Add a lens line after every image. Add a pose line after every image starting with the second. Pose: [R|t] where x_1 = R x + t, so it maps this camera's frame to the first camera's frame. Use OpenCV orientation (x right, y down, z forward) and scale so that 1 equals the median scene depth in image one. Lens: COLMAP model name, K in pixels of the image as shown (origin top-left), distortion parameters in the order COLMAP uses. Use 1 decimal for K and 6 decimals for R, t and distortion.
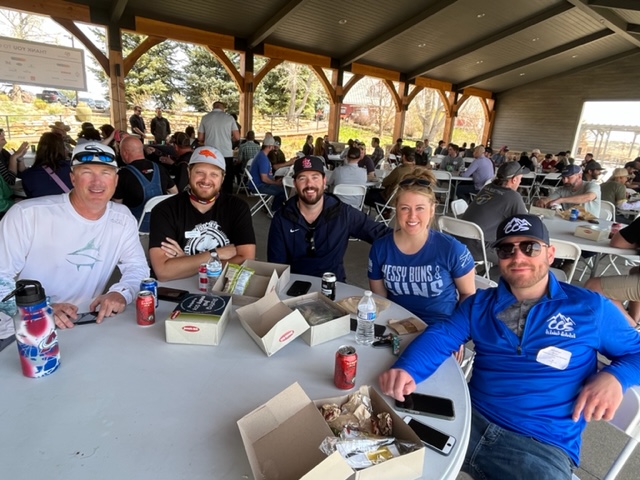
lens RADIAL K [[390.1, 0, 320.0], [0, 390.1, 240.0], [0, 0, 1]] dist [-0.001078, -0.000837]
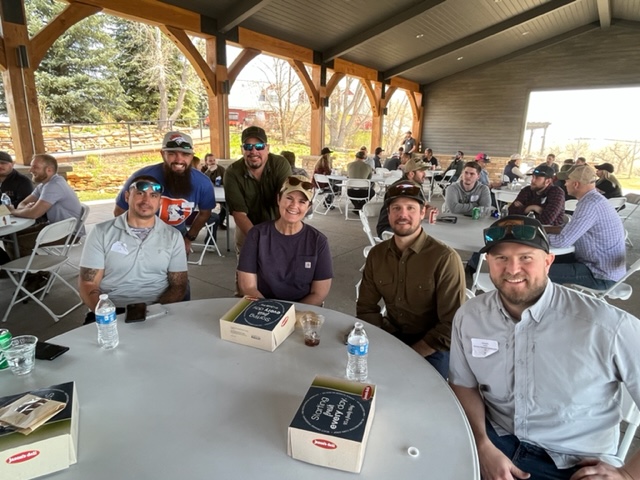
lens RADIAL K [[390.1, 0, 320.0], [0, 390.1, 240.0], [0, 0, 1]] dist [-0.001078, -0.000837]
pose [[0.966155, -0.104616, 0.235797, 0.021079], [0.108579, 0.994080, -0.003850, -0.085444], [-0.233999, 0.029322, 0.971795, 0.302534]]
